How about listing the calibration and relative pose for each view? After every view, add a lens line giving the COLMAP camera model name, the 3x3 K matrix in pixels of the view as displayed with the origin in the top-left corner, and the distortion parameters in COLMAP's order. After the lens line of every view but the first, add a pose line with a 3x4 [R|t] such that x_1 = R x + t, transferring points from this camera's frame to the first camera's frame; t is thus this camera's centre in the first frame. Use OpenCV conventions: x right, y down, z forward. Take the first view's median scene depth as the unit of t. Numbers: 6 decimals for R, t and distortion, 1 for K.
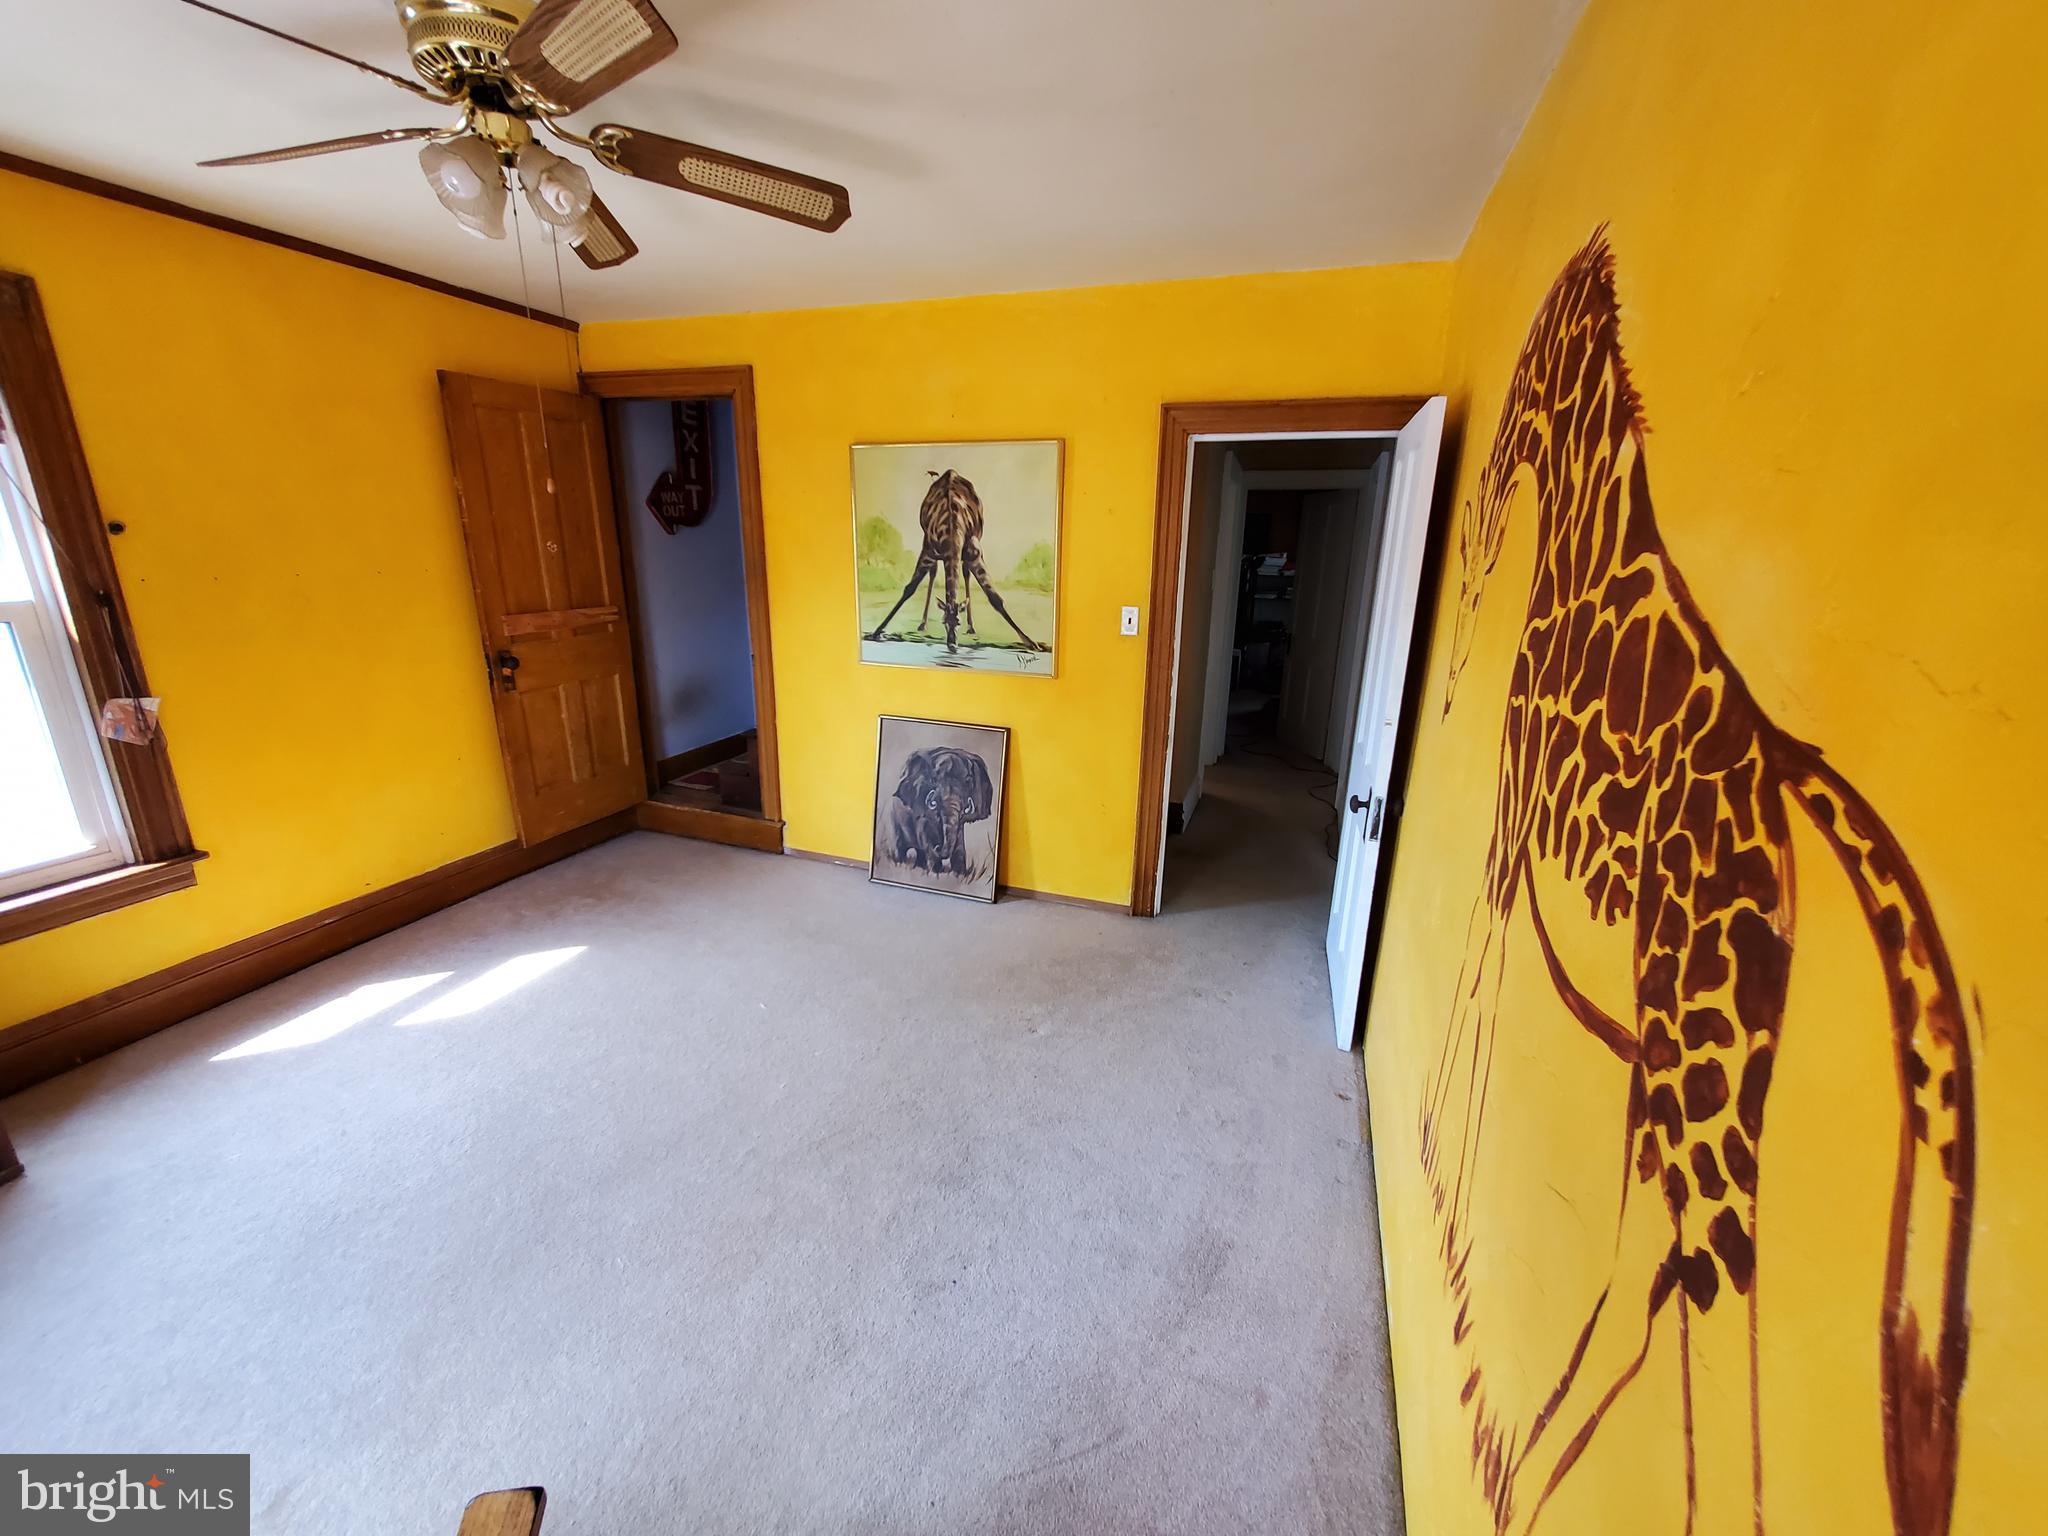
lens RADIAL K [[806.8, 0, 1014.2], [0, 806.8, 774.1], [0, 0, 1]] dist [0.001135, 0.000293]
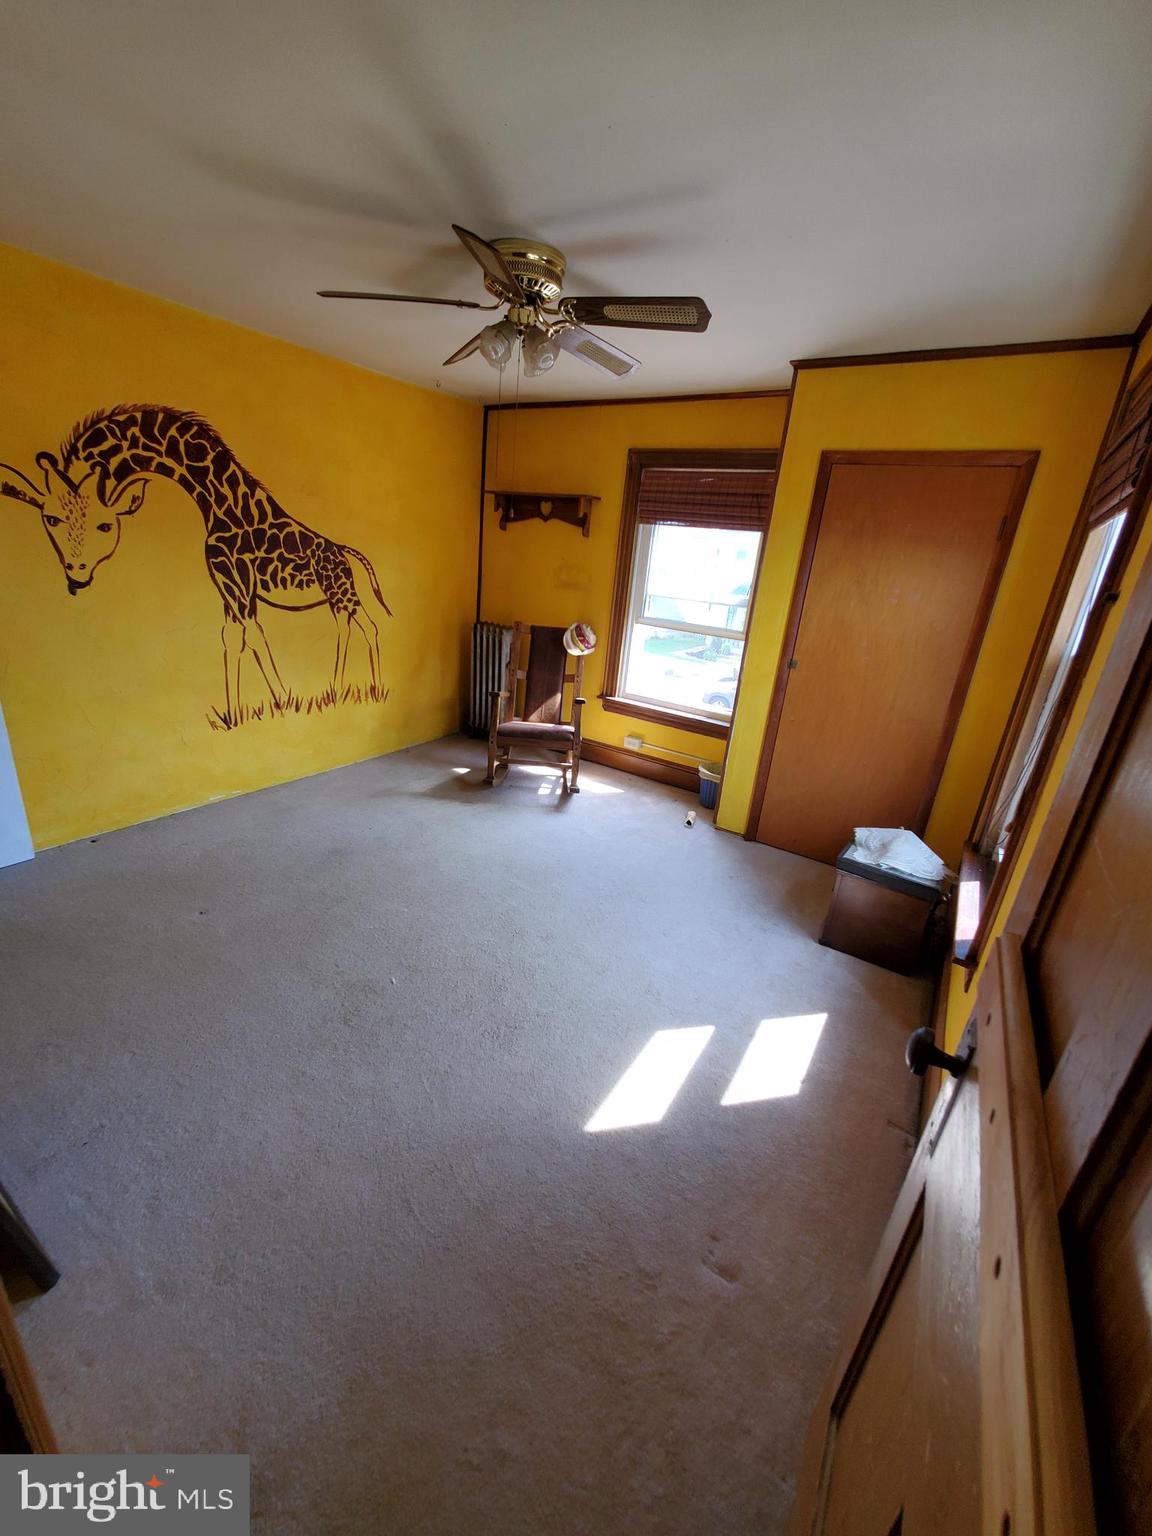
lens RADIAL K [[605.1, 0, 575.2], [0, 605.1, 762.3], [0, 0, 1]] dist [0.001135, 0.000293]
pose [[-0.968477, -0.174644, 0.177626, -2.391325], [-0.039452, 0.811605, 0.582873, -1.609772], [-0.245957, 0.557492, -0.792911, 5.402040]]
